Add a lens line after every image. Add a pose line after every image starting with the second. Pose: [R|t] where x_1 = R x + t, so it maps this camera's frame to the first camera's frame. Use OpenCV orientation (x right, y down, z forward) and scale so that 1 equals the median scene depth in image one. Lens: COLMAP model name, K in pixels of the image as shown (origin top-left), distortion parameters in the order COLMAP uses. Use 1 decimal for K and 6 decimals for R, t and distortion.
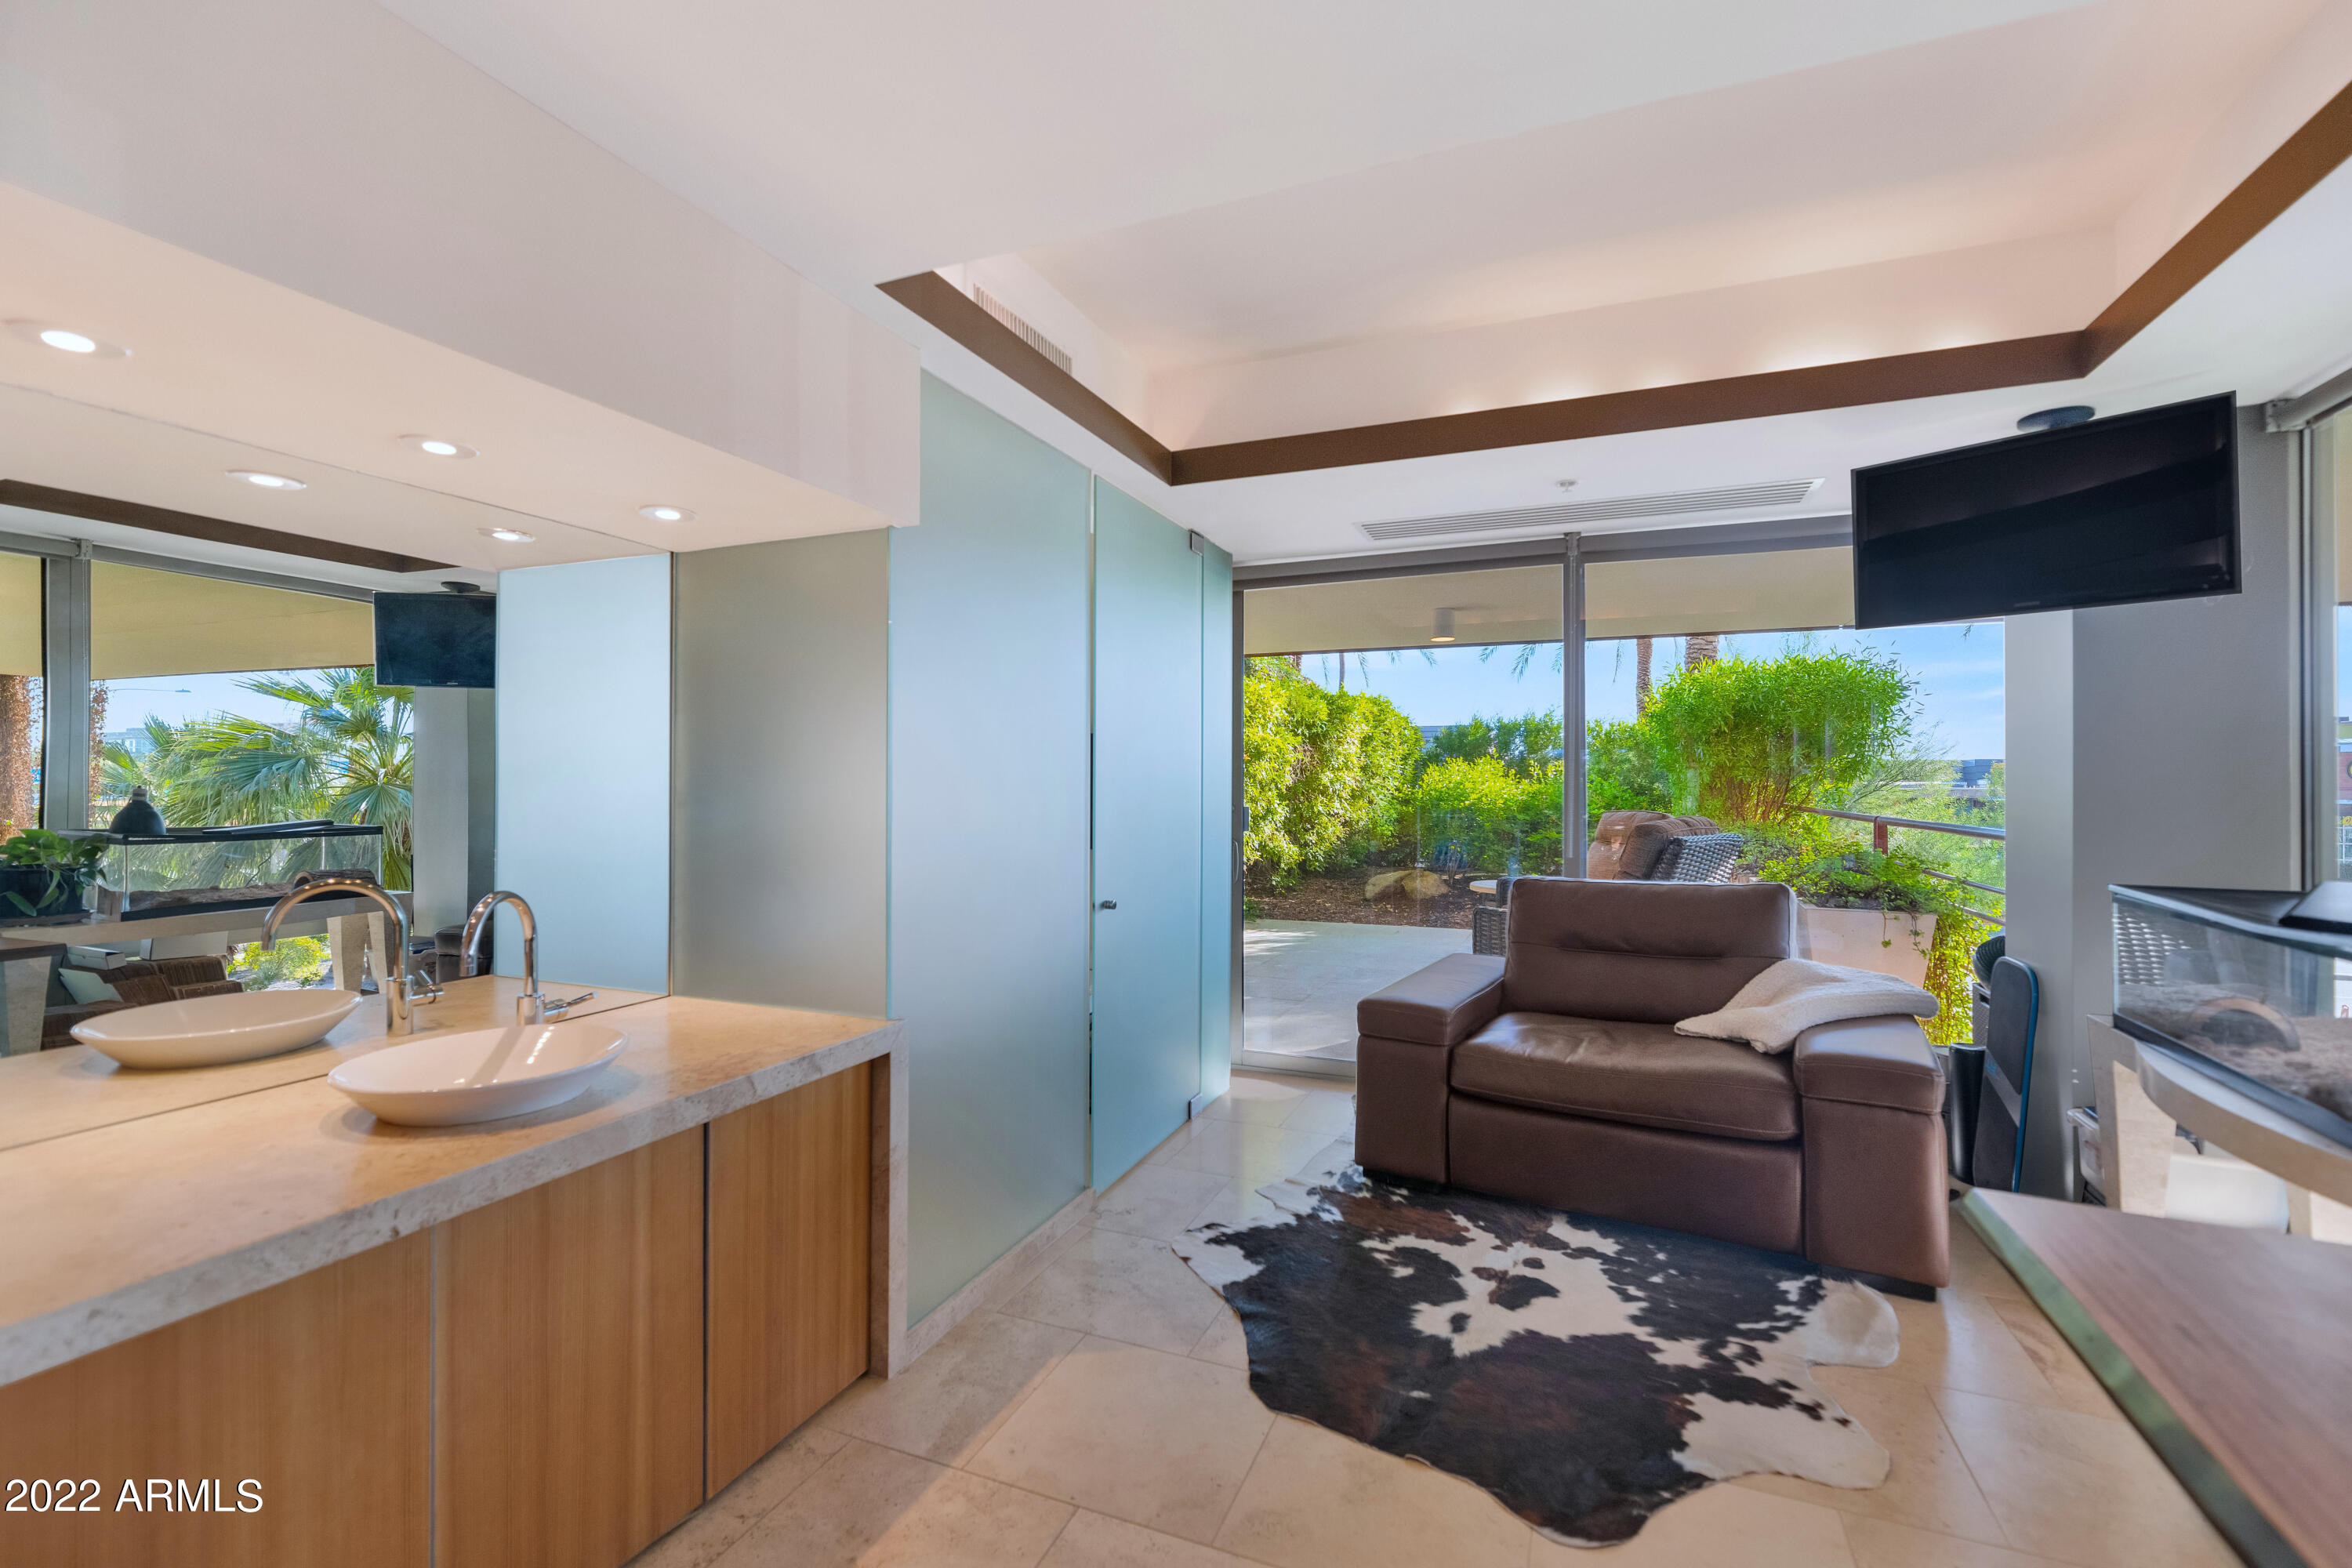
lens RADIAL K [[1057.9, 0, 1160.9], [0, 1057.9, 779.6], [0, 0, 1]] dist [0.002318, 0.000249]
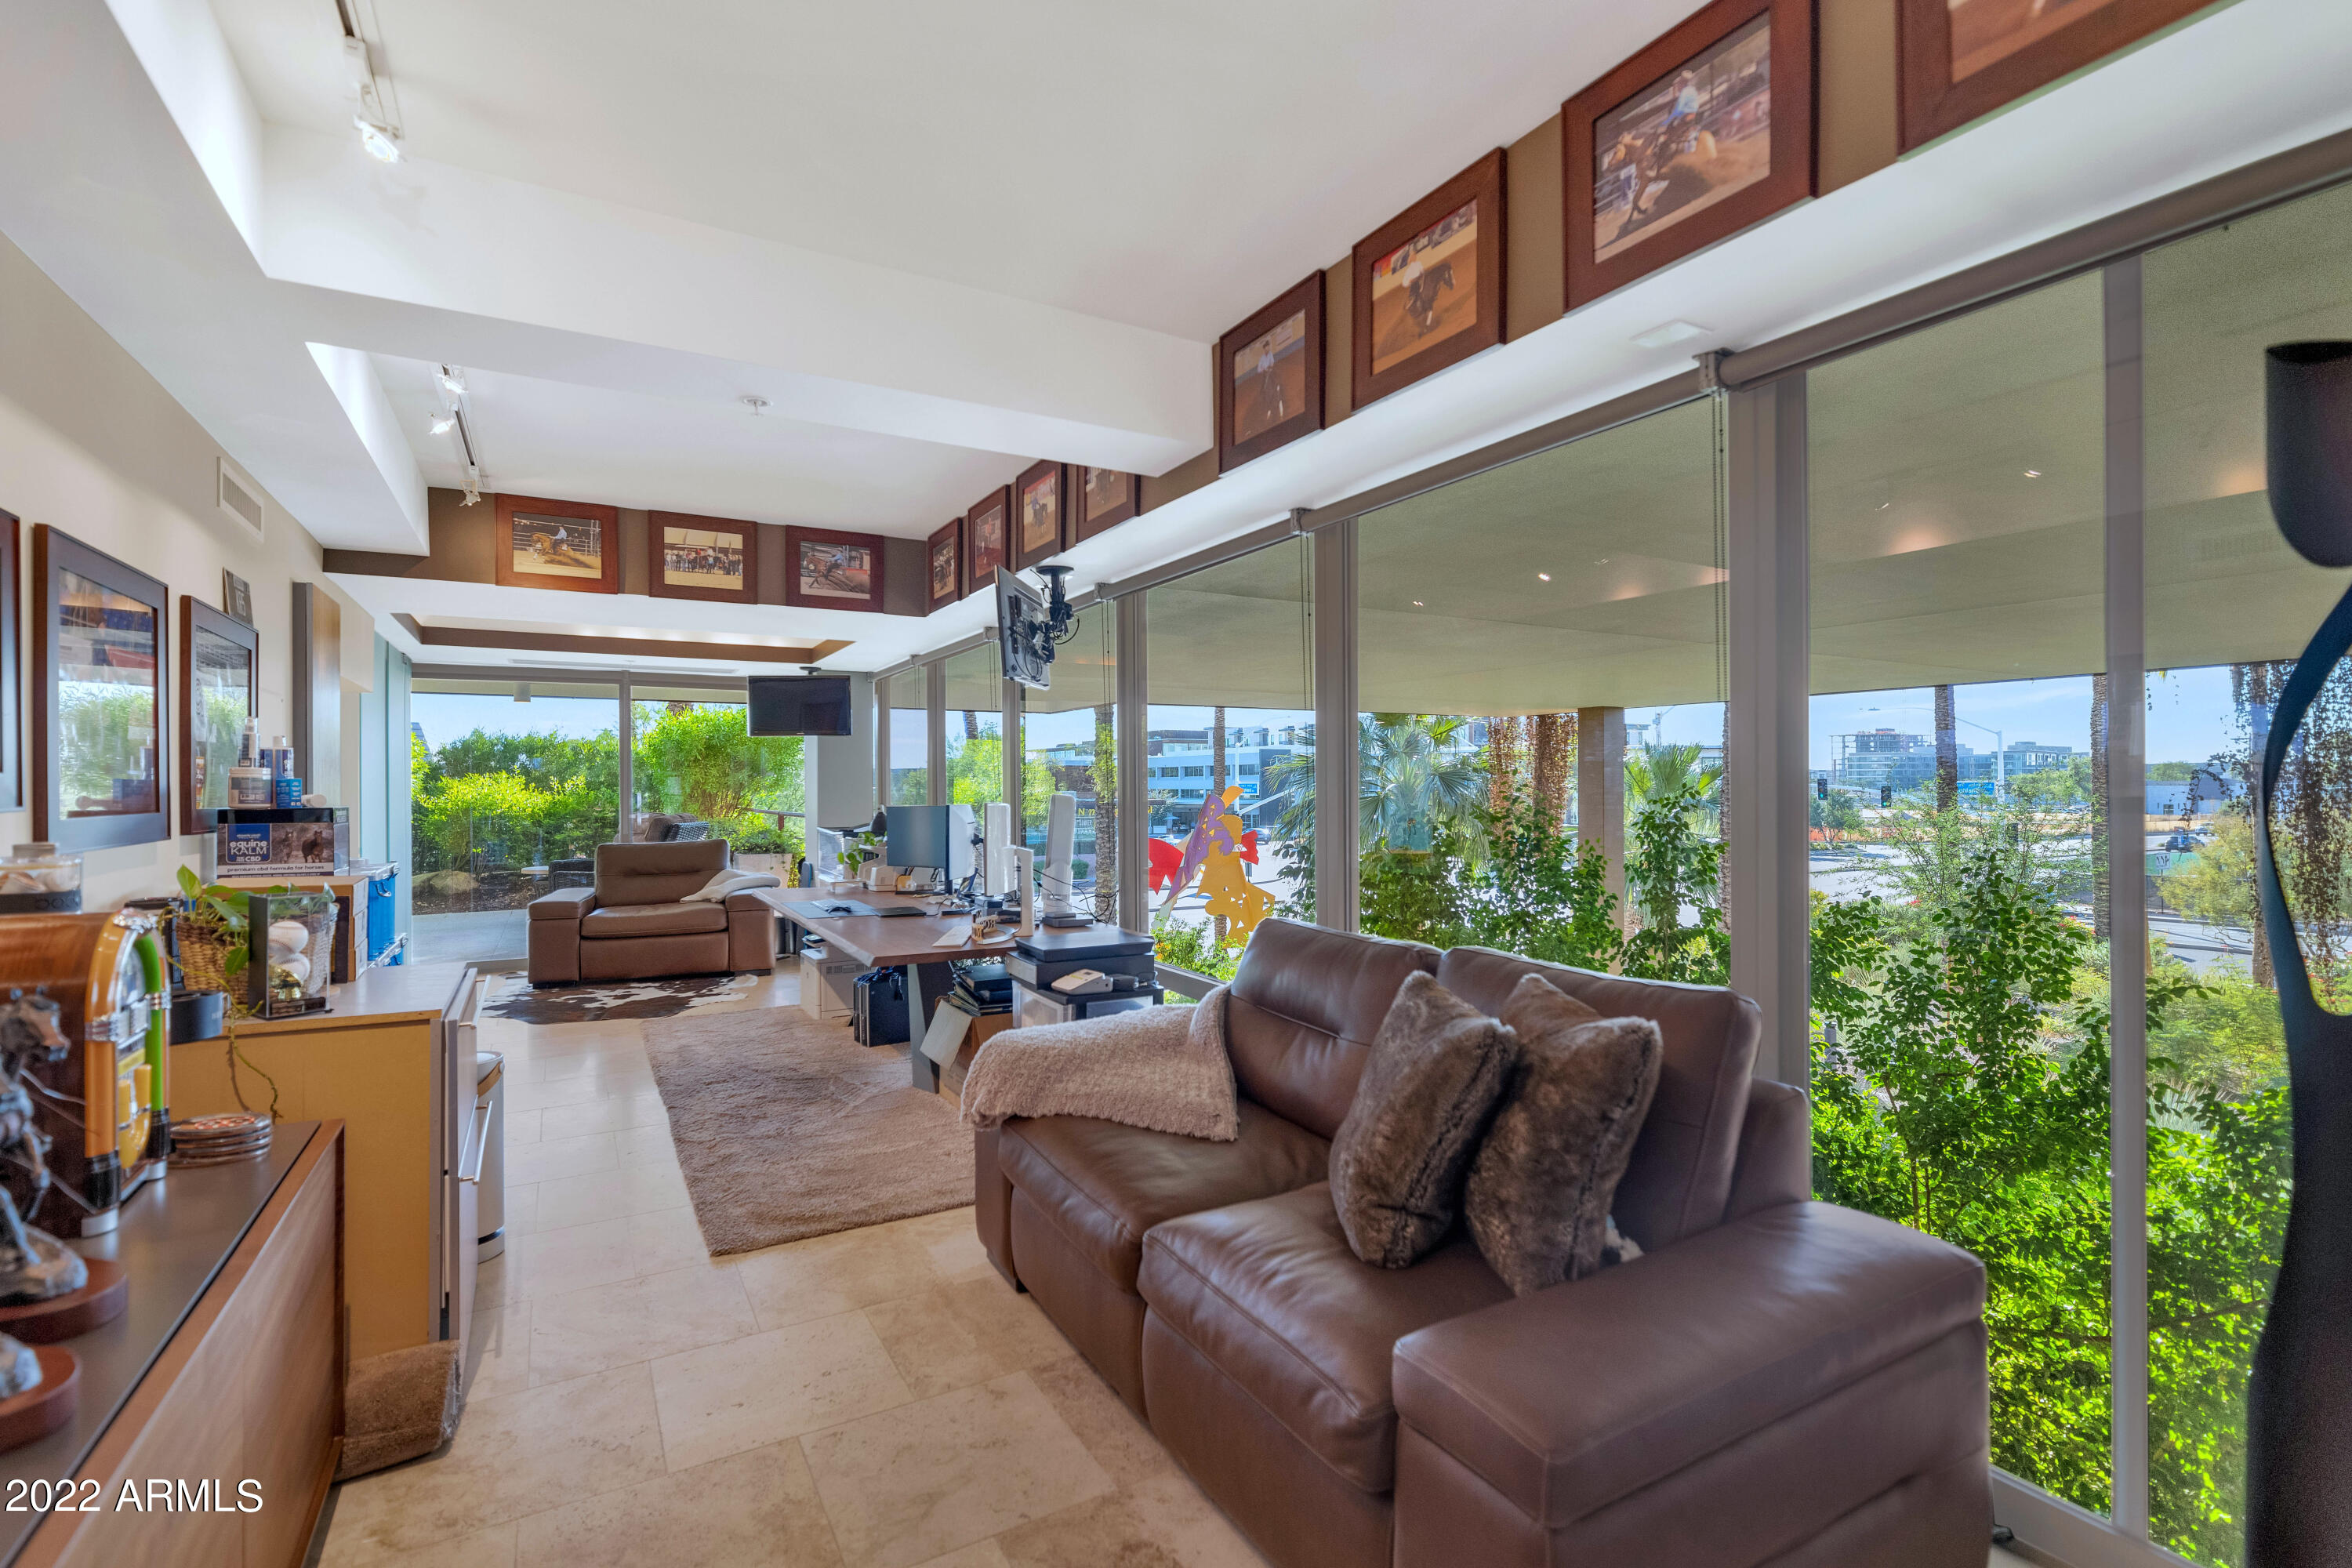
lens RADIAL K [[1057.9, 0, 1160.9], [0, 1057.9, 779.6], [0, 0, 1]] dist [0.002318, 0.000249]
pose [[0.621158, -0.000155, 0.783685, -0.528835], [0.005674, 0.999975, -0.004300, -0.014518], [-0.783665, 0.007118, 0.621143, -0.990704]]
